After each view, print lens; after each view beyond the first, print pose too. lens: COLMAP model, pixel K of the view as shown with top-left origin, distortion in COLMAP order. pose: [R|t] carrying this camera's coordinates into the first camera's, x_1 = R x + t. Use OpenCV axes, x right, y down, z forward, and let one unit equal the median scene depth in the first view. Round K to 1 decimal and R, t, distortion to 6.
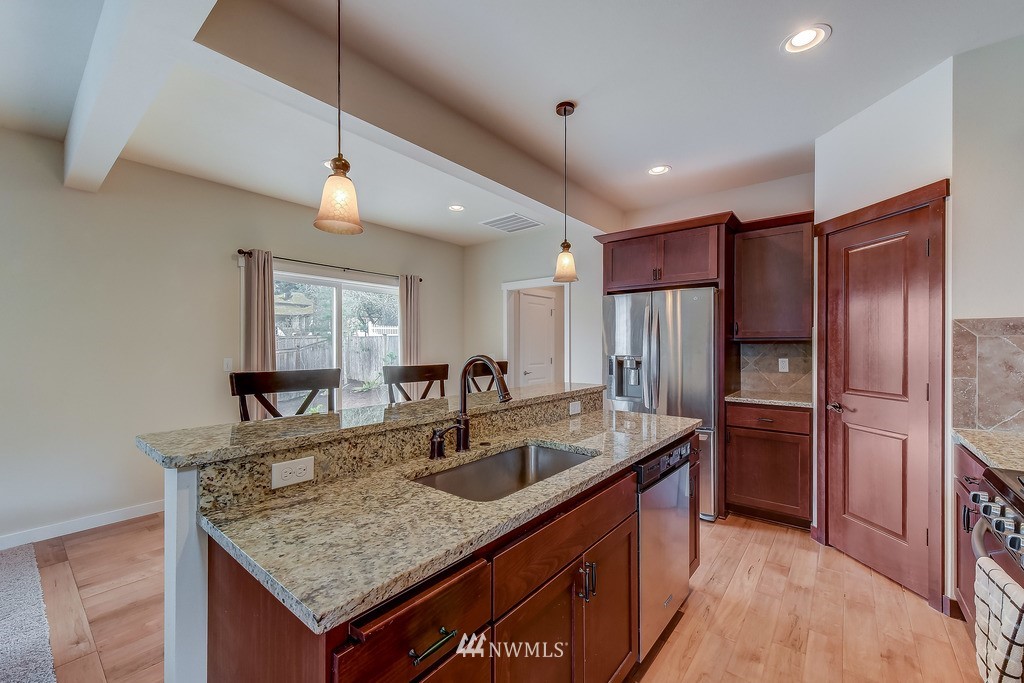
lens RADIAL K [[410.0, 0, 517.3], [0, 410.0, 342.2], [0, 0, 1]] dist [0.000767, 0.000365]
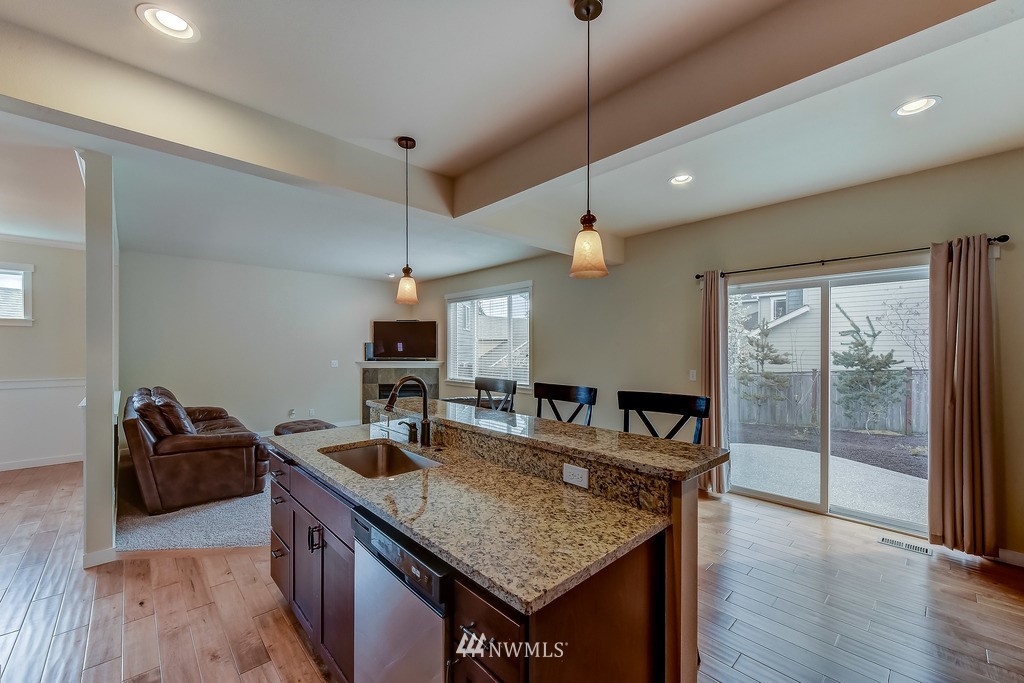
lens RADIAL K [[405.5, 0, 510.7], [0, 405.5, 347.9], [0, 0, 1]] dist [0.000394, 0.000191]
pose [[-0.140320, -0.003616, -0.990100, 0.805075], [0.006180, 0.999971, -0.004528, -0.035372], [0.990087, -0.006754, -0.140293, 1.028813]]
